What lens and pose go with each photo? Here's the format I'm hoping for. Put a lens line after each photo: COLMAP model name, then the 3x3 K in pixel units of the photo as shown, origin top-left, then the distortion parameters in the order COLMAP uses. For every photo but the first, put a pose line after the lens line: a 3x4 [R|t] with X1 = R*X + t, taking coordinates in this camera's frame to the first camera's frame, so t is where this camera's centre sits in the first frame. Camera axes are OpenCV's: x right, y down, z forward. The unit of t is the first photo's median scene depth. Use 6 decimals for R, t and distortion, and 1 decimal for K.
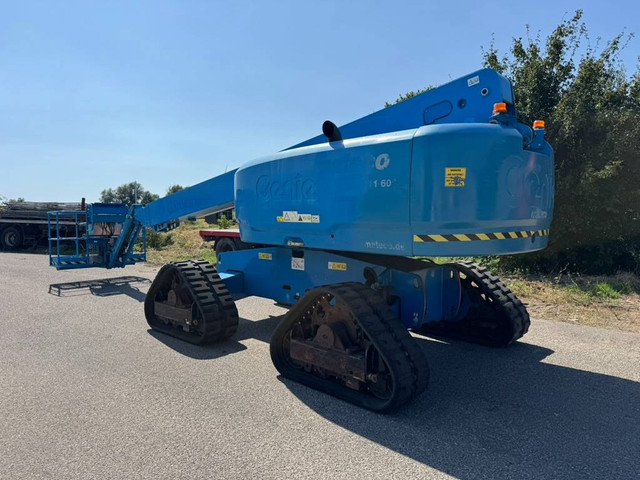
lens RADIAL K [[449.8, 0, 320.0], [0, 449.8, 240.0], [0, 0, 1]] dist [0.063647, -0.089251]
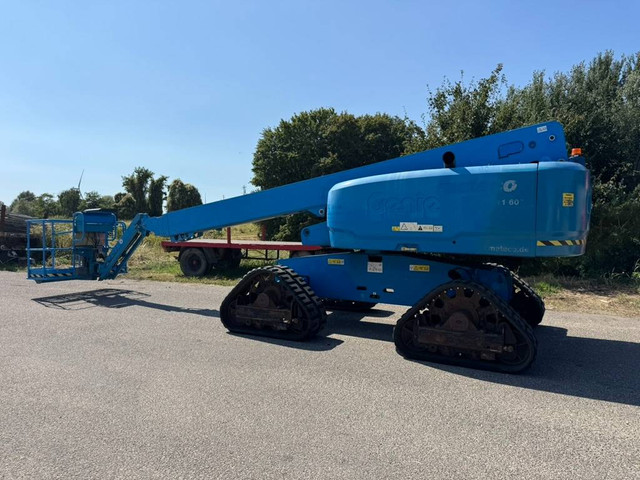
lens RADIAL K [[449.8, 0, 320.0], [0, 449.8, 240.0], [0, 0, 1]] dist [0.063647, -0.089251]
pose [[0.959848, 0.003493, 0.280500, -0.625664], [0.004403, 0.999612, -0.027515, 0.016280], [-0.280487, 0.027645, 0.959460, -0.101549]]
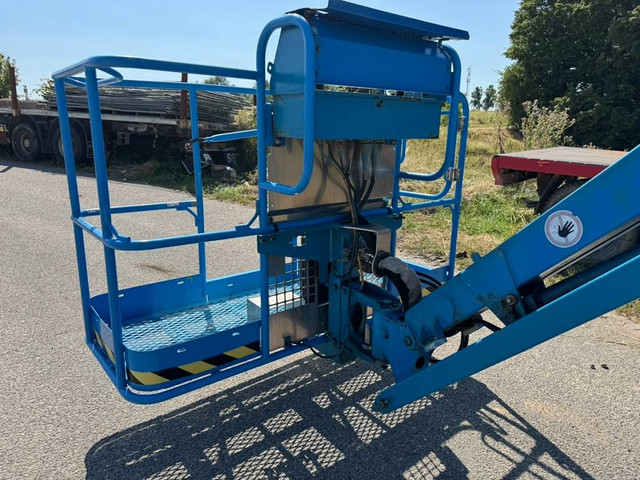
lens RADIAL K [[449.8, 0, 320.0], [0, 449.8, 240.0], [0, 0, 1]] dist [0.063647, -0.089251]
pose [[0.984917, 0.067544, -0.159298, -1.009368], [-0.031894, 0.975754, 0.216536, -0.084246], [0.170062, -0.208189, 0.963191, 1.837315]]
